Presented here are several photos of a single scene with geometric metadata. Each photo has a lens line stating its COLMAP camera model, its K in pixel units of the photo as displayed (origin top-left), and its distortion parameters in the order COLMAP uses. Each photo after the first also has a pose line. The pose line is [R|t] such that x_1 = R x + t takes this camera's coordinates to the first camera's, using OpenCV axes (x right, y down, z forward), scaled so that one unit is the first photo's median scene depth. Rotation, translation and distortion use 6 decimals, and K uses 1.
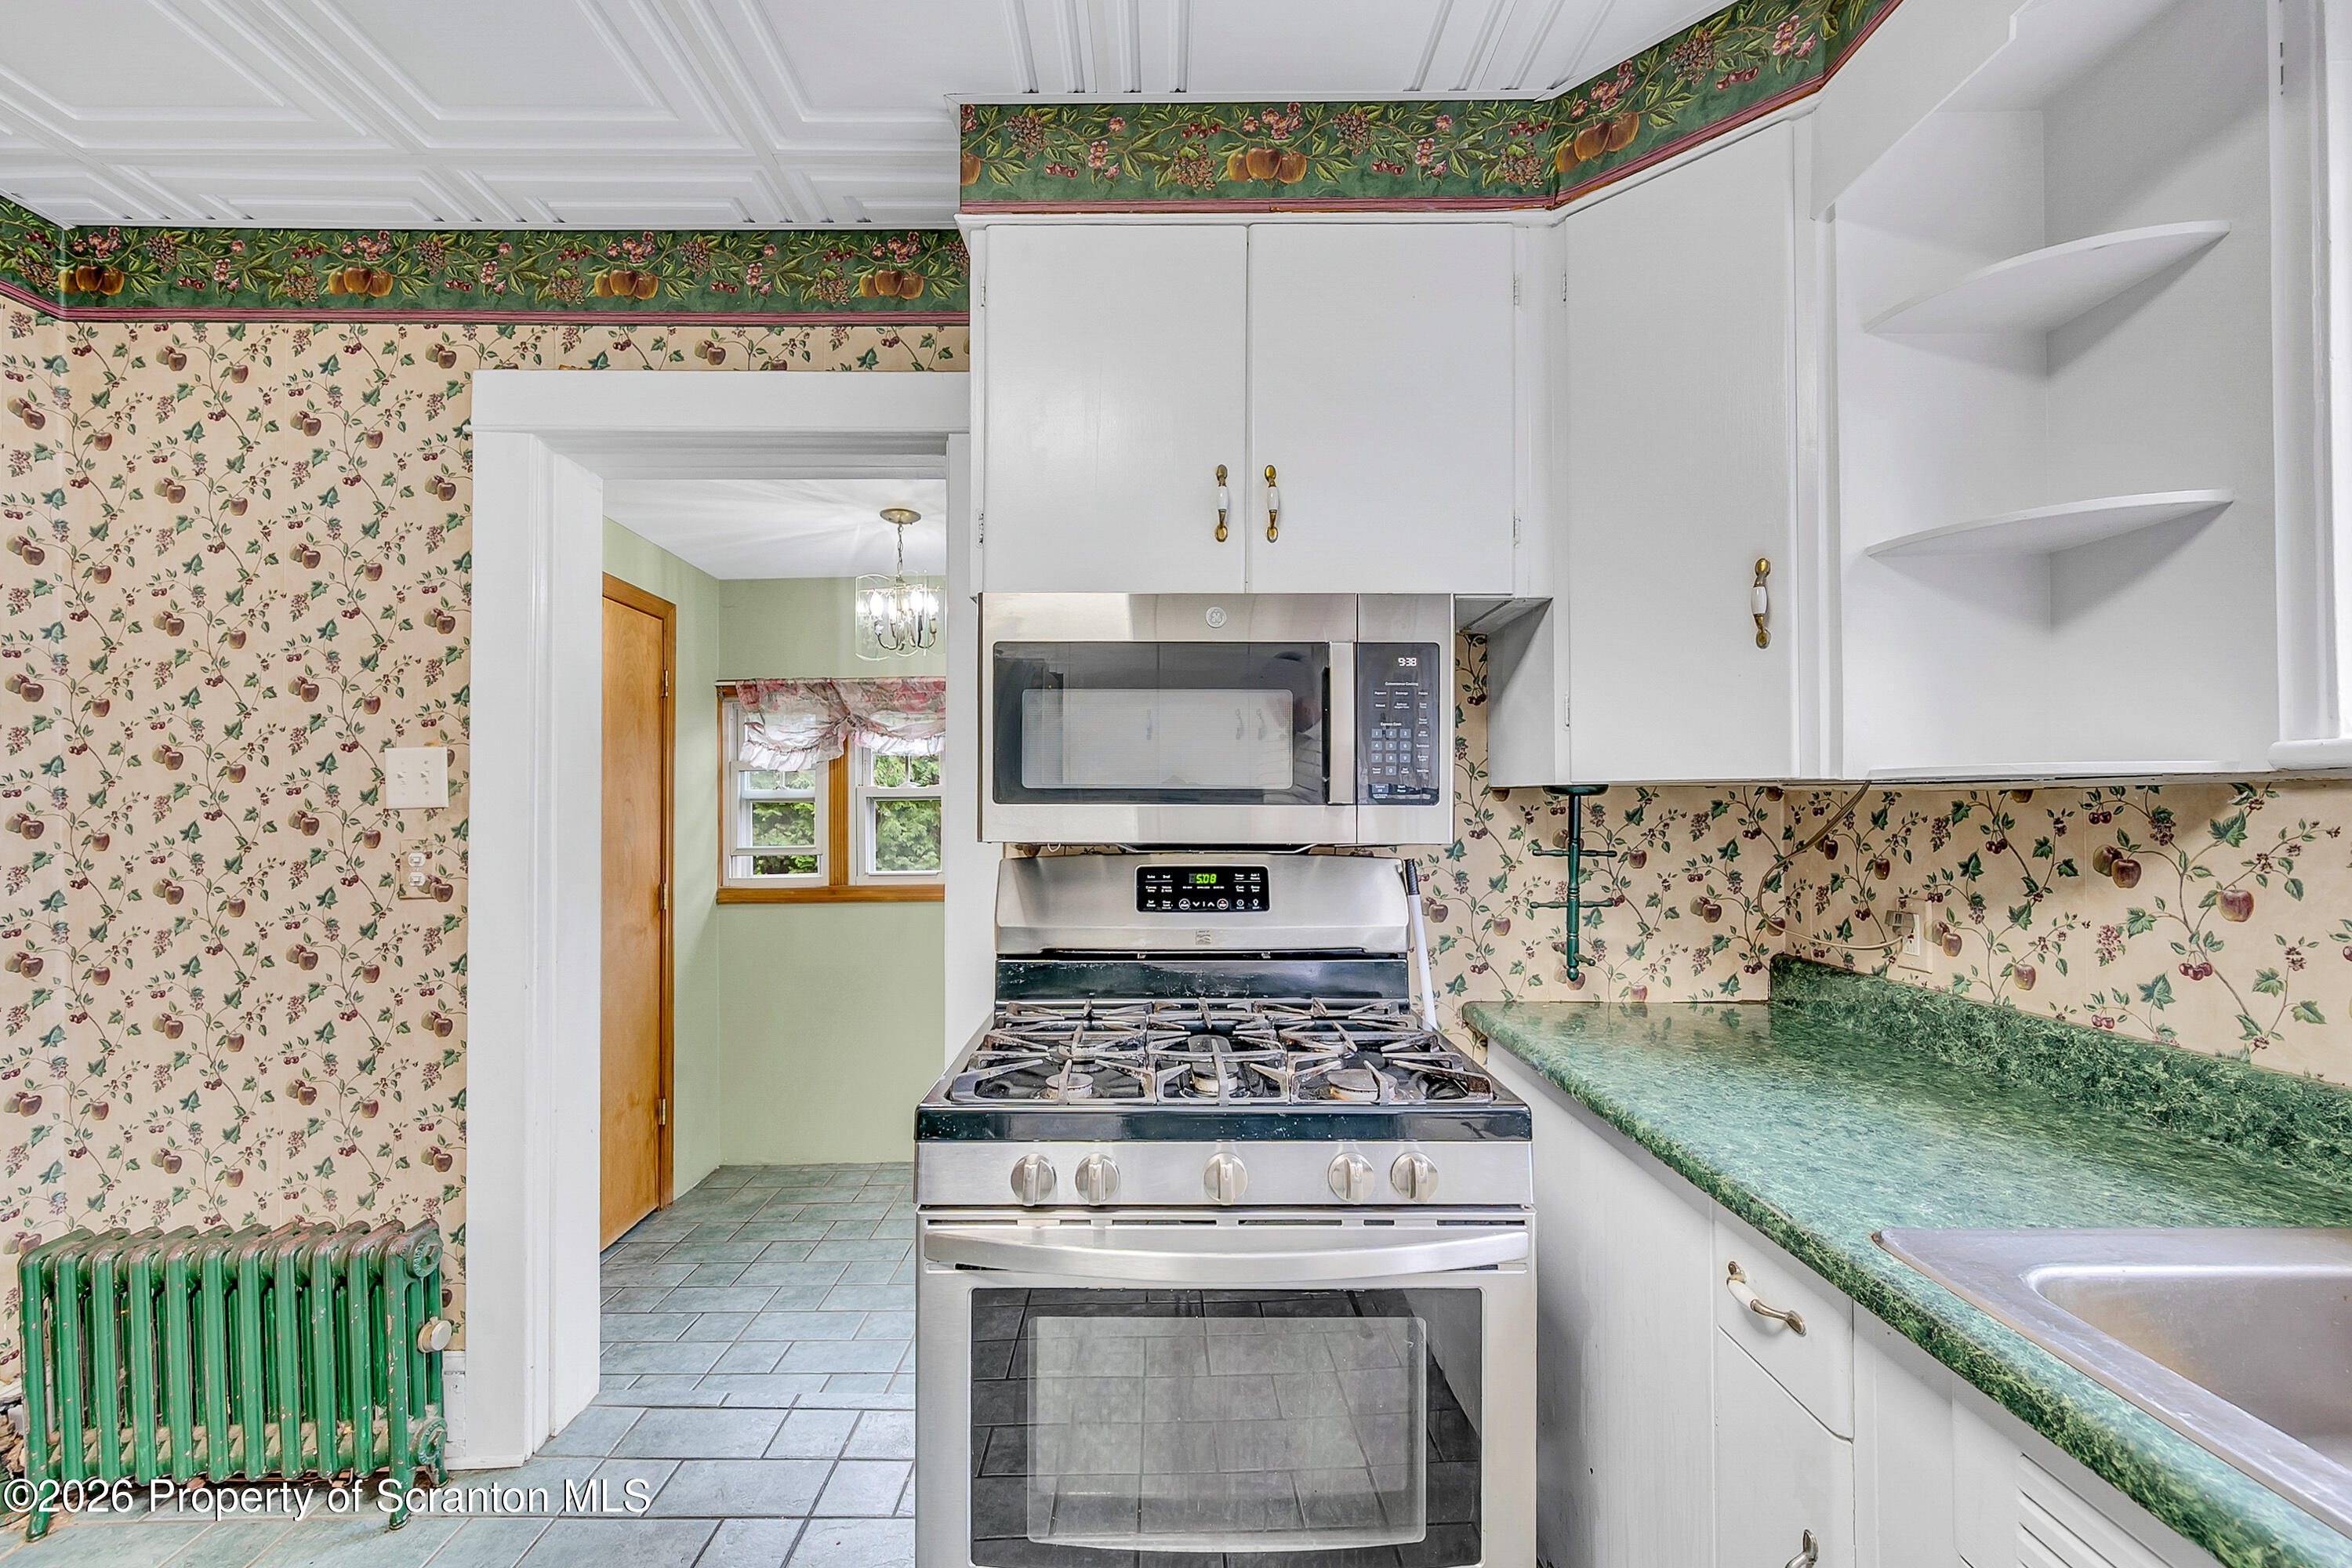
lens RADIAL K [[949.6, 0, 1171.5], [0, 949.6, 790.0], [0, 0, 1]] dist [0.003345, 0.000291]
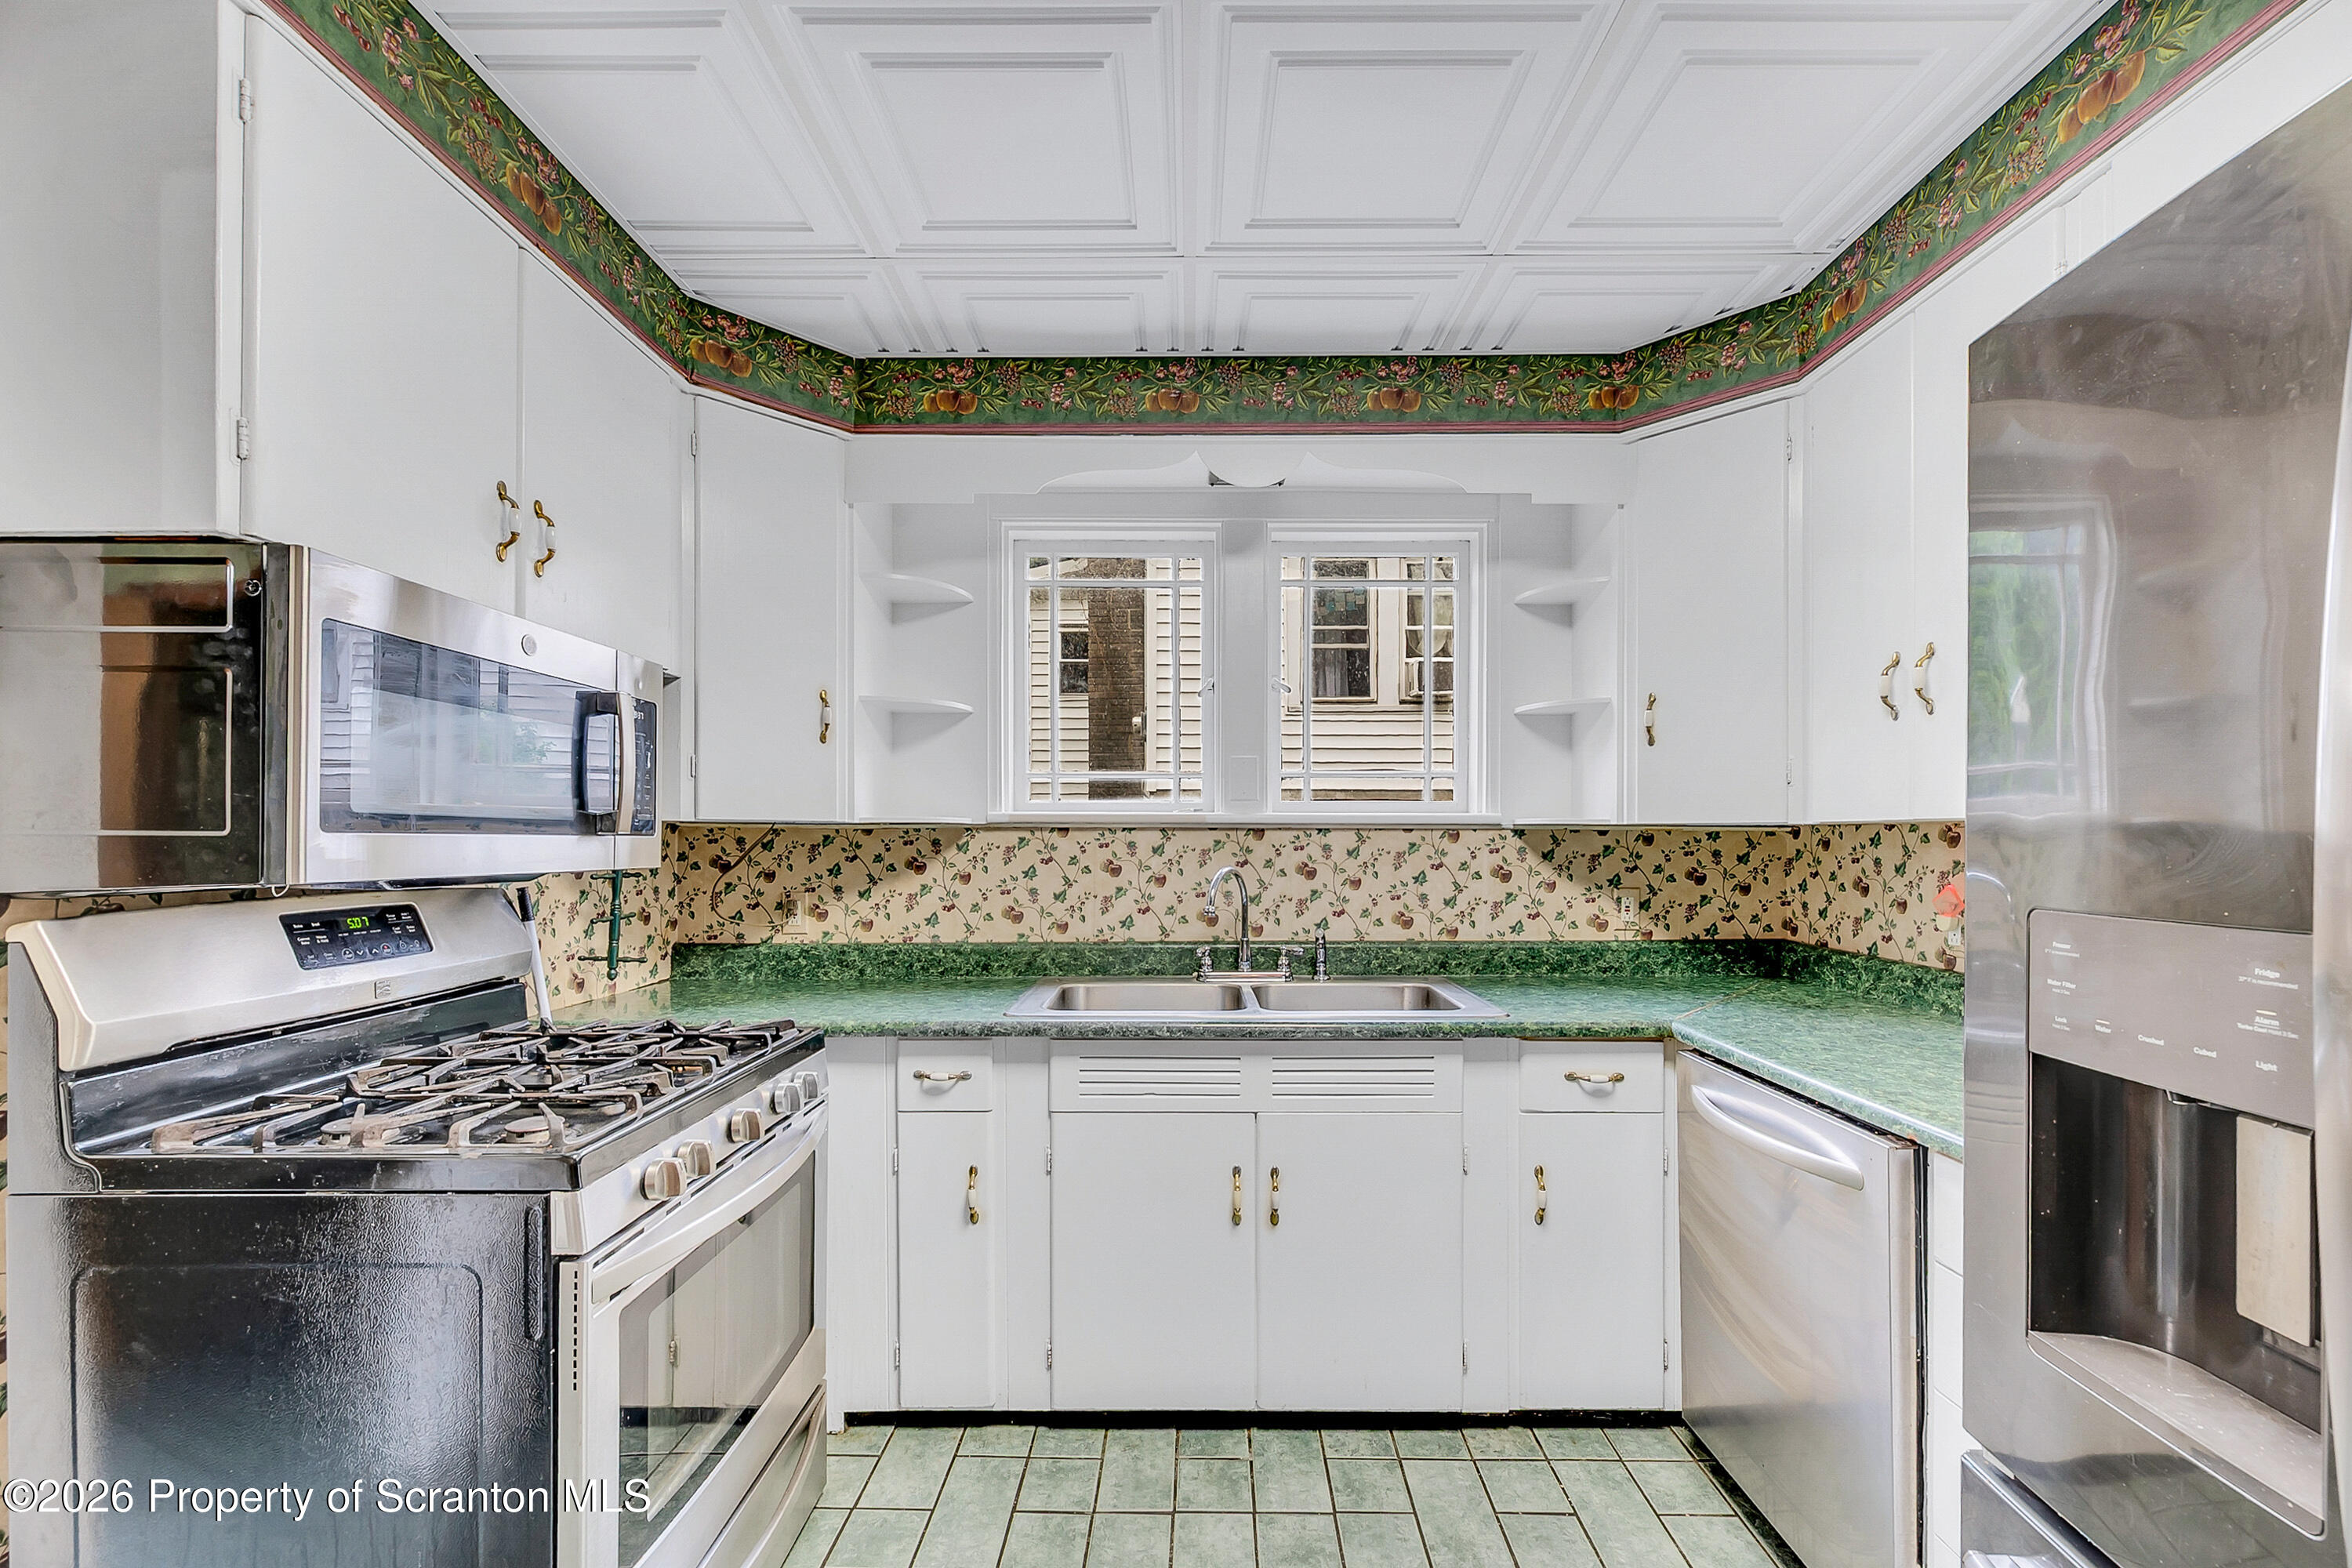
lens RADIAL K [[949.6, 0, 1177.8], [0, 949.6, 833.6], [0, 0, 1]] dist [0.003345, 0.000291]
pose [[0.009558, 0.005976, 0.999936, -0.974473], [-0.016186, 0.999852, -0.005821, 0.009514], [-0.999823, -0.016130, 0.009653, 0.327921]]
